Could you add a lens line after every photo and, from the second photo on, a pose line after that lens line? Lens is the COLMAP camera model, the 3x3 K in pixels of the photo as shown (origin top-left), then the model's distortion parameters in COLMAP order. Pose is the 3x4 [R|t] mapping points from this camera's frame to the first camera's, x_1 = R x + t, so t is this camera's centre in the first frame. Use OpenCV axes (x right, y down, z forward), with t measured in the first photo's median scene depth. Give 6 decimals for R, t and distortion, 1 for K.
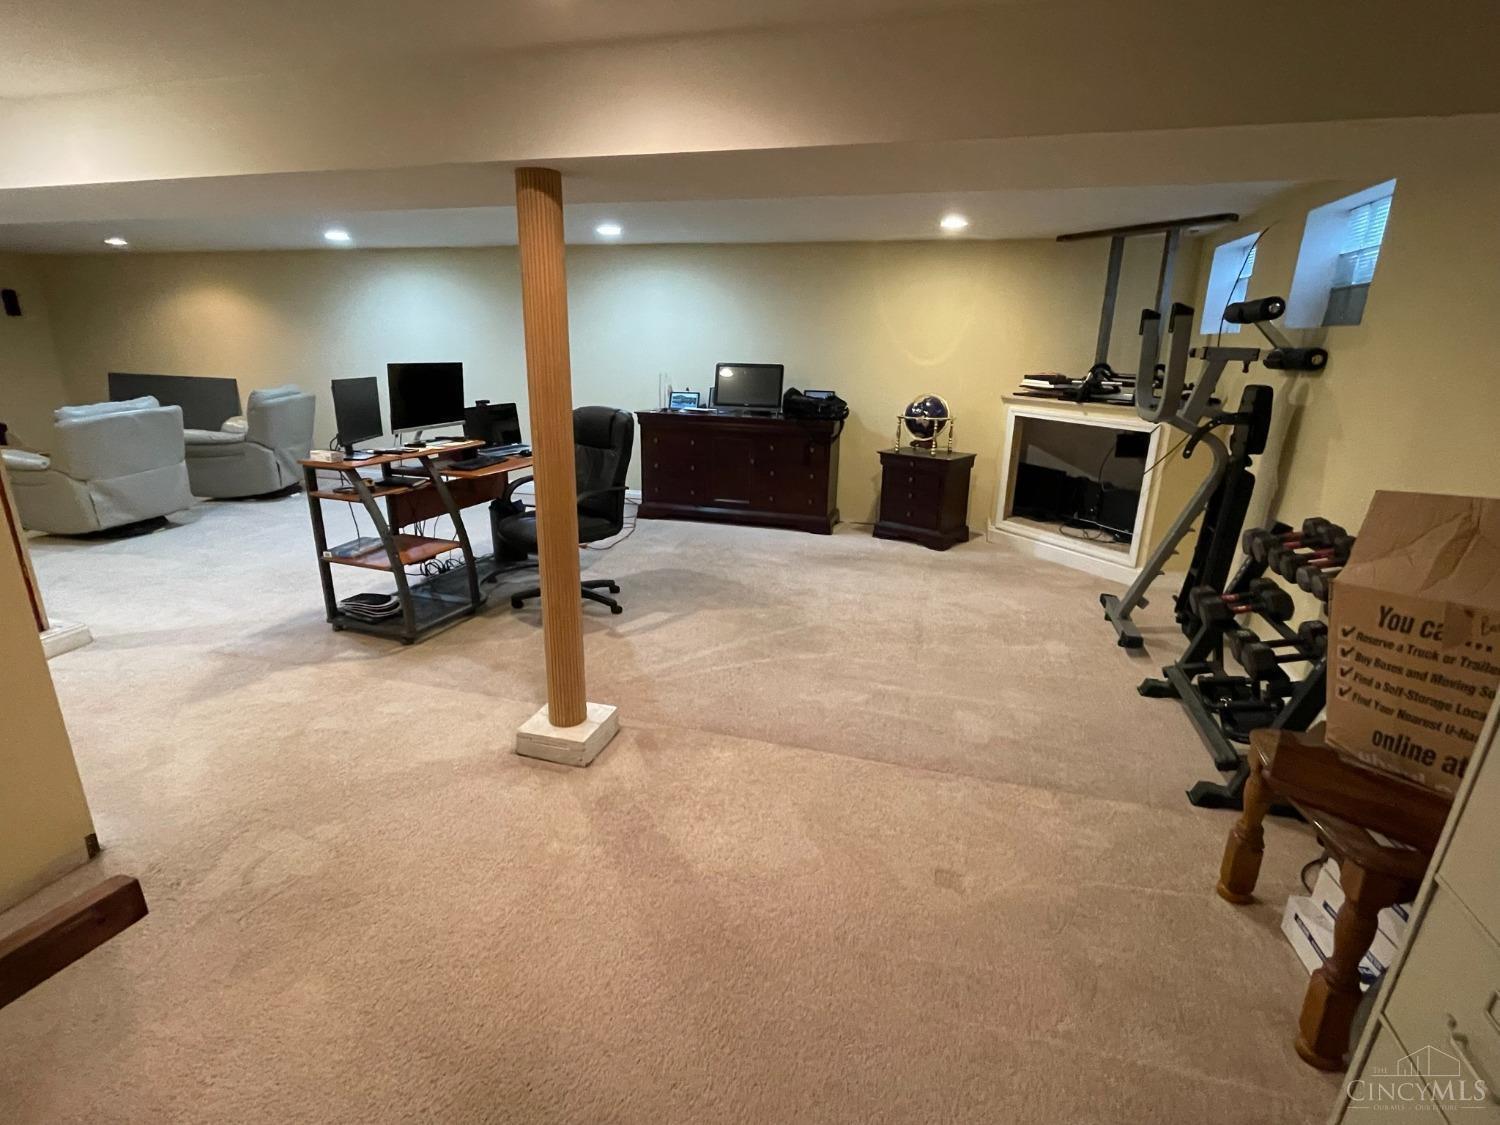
lens RADIAL K [[730.0, 0, 746.1], [0, 730.0, 571.2], [0, 0, 1]] dist [-0.004060, -0.000325]
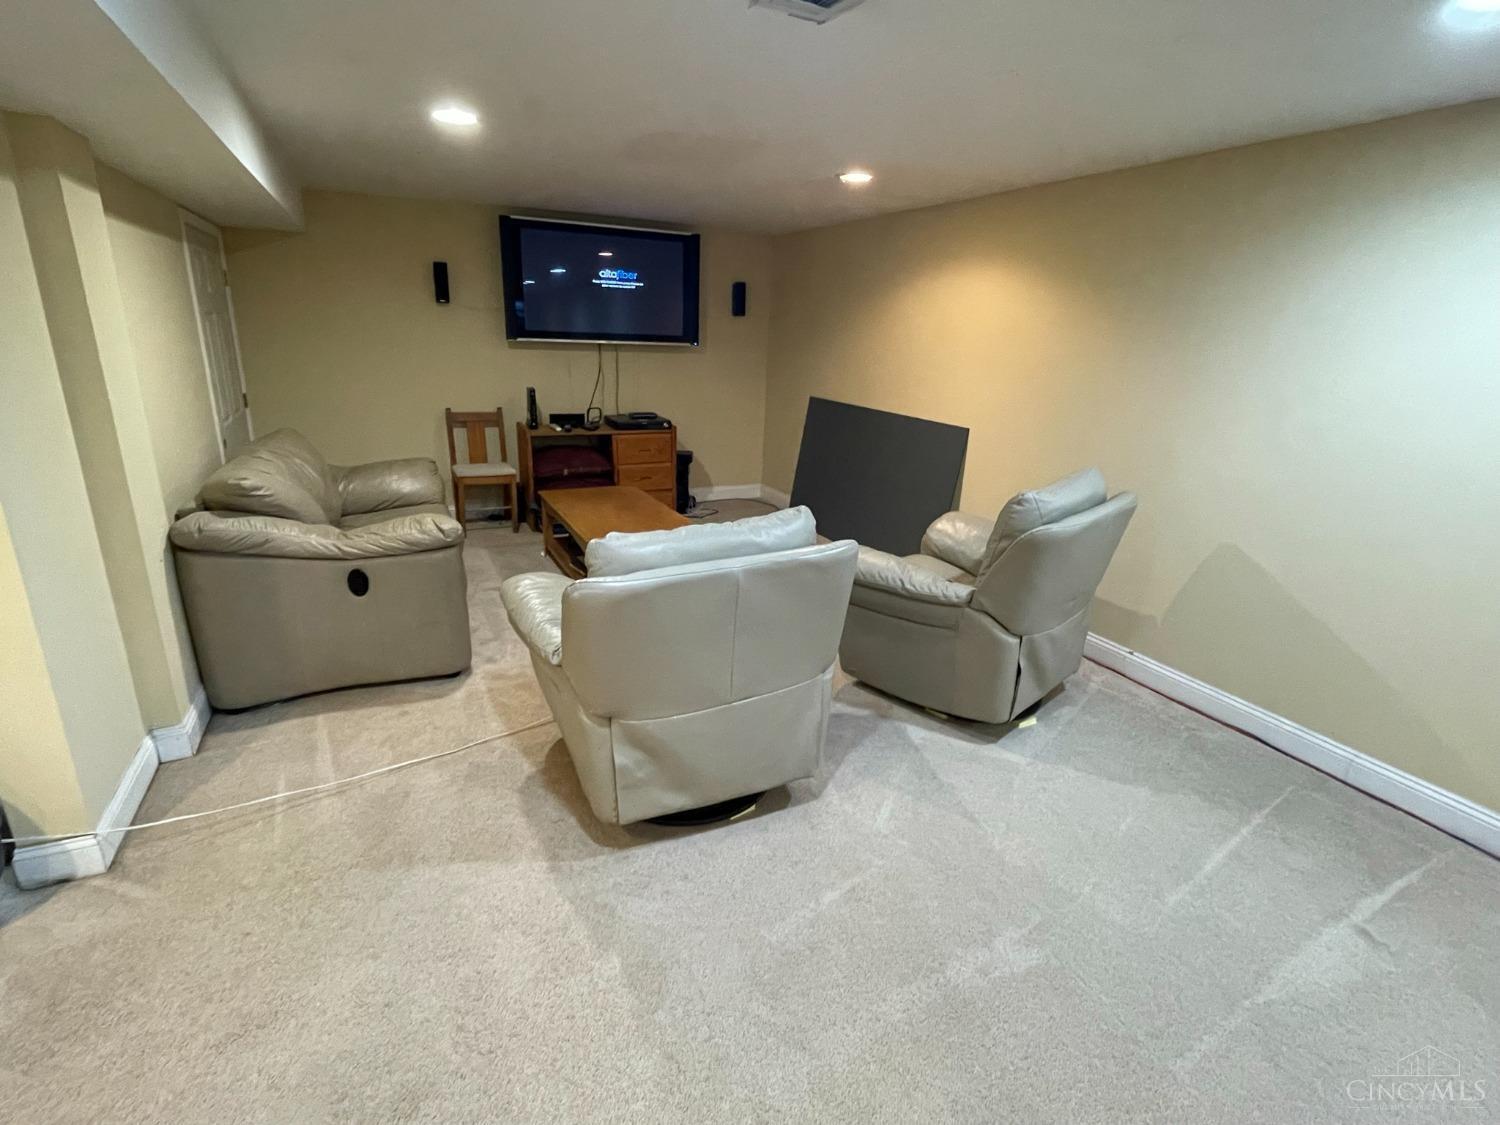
lens RADIAL K [[730.0, 0, 745.7], [0, 730.0, 562.1], [0, 0, 1]] dist [-0.004060, -0.000325]
pose [[0.667243, 0.236173, -0.706406, -0.477989], [-0.256538, 0.963240, 0.079725, -0.202206], [0.699268, 0.128024, 0.703303, 0.607191]]
